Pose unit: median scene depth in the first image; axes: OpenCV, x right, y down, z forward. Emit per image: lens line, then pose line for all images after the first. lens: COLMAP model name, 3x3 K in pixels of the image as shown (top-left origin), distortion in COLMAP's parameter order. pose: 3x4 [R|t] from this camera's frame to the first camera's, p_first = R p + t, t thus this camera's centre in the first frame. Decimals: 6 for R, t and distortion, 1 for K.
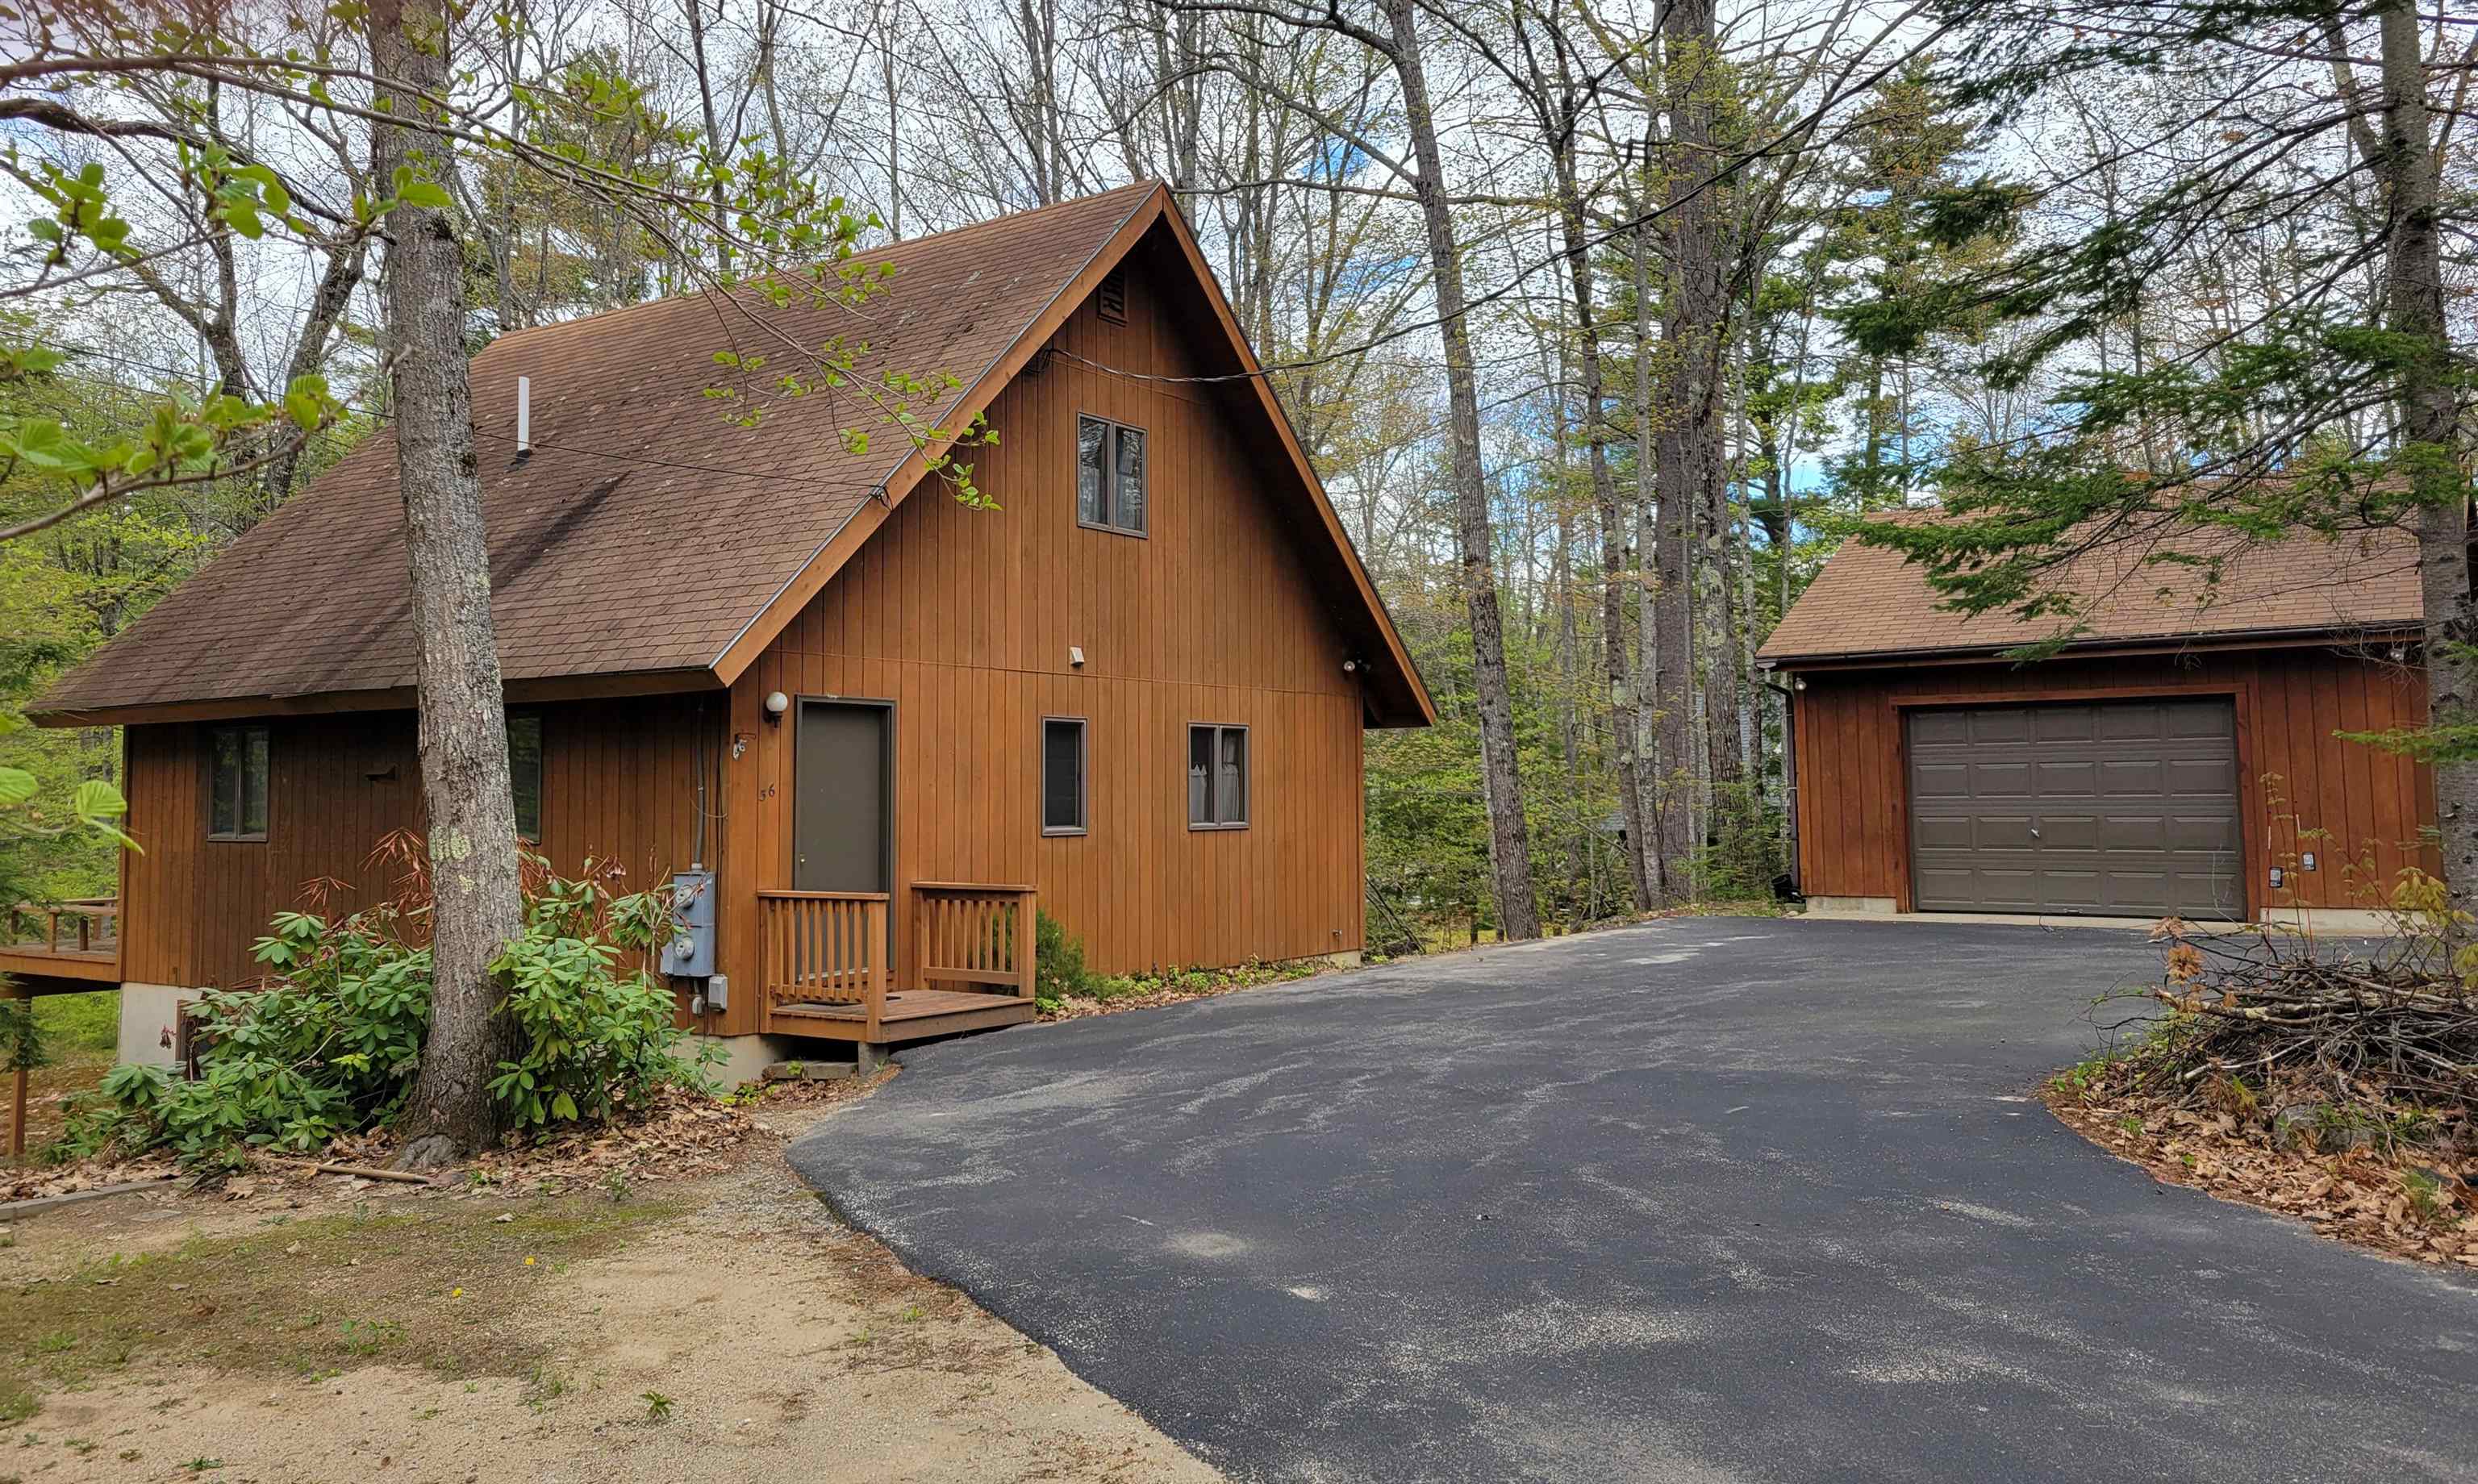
lens RADIAL K [[1995.0, 0, 1241.1], [0, 1995.0, 619.8], [0, 0, 1]] dist [0.033570, -0.002449]
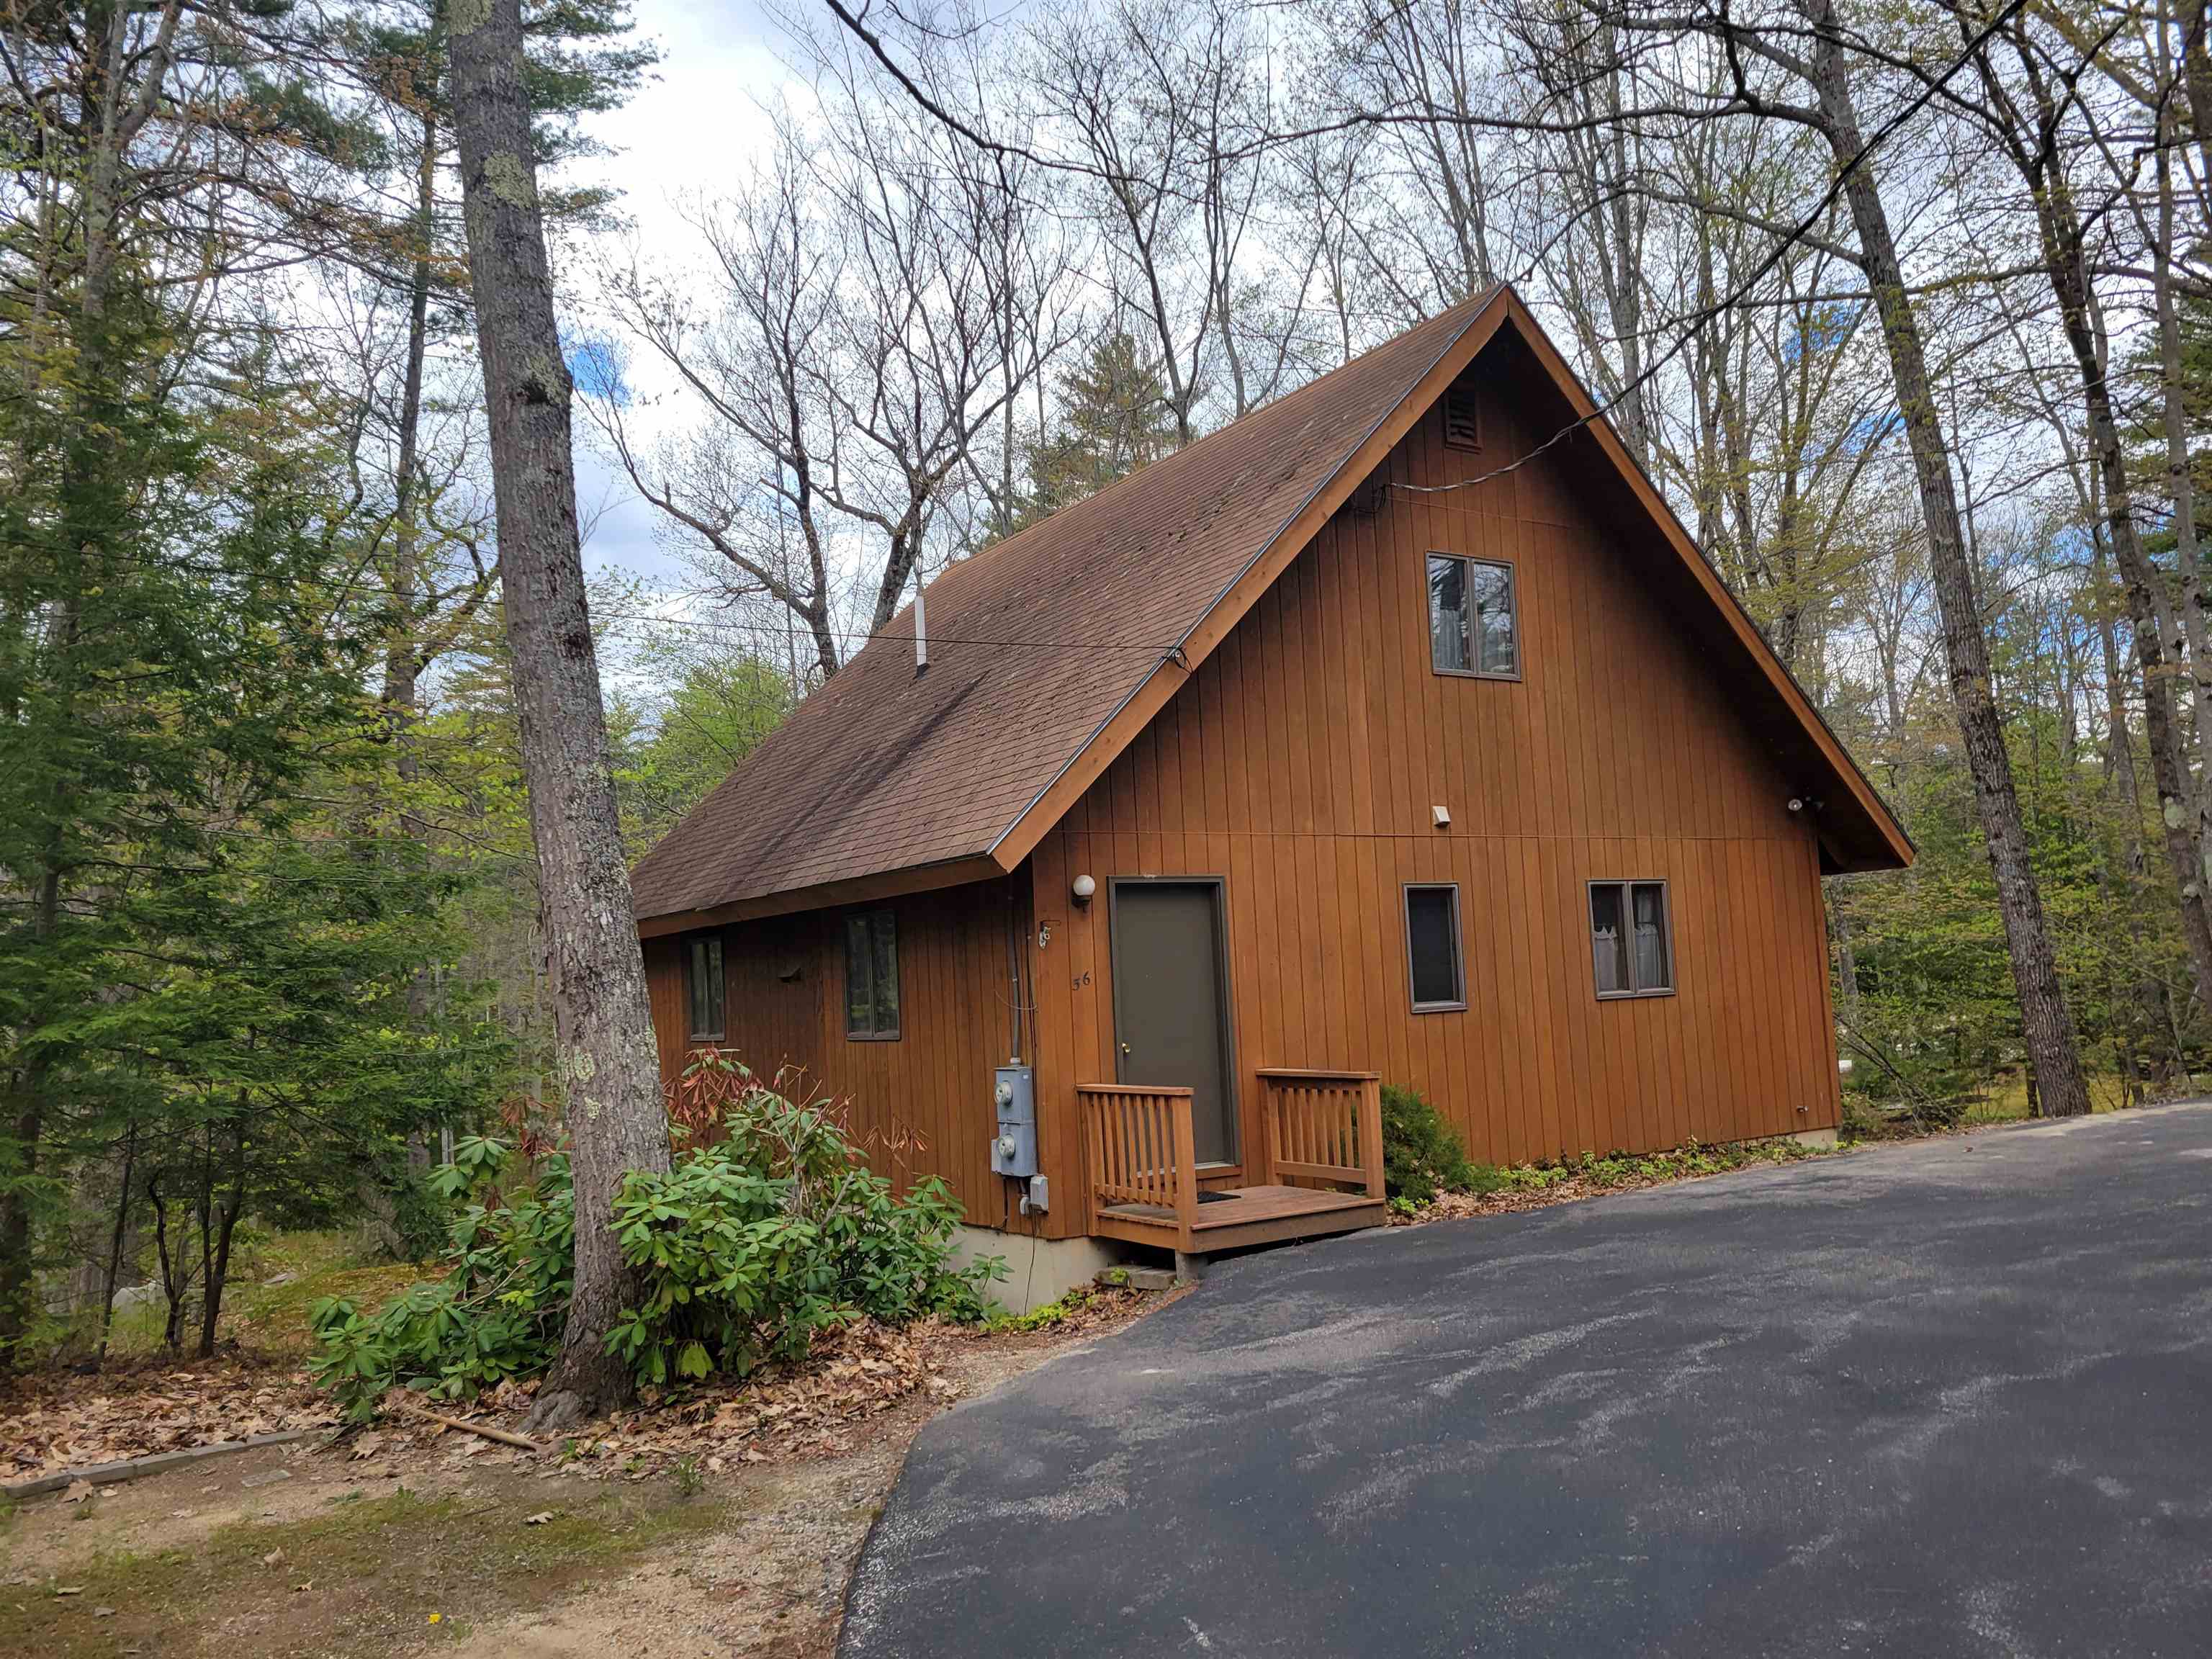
lens RADIAL K [[1670.9, 0, 1106.0], [0, 1670.9, 829.5], [0, 0, 1]] dist [0.055261, -0.026495]
pose [[0.917095, -0.076510, -0.391259, 0.086977], [0.079685, 0.996787, -0.008143, 0.021113], [0.390624, -0.023710, 0.920245, 0.263500]]
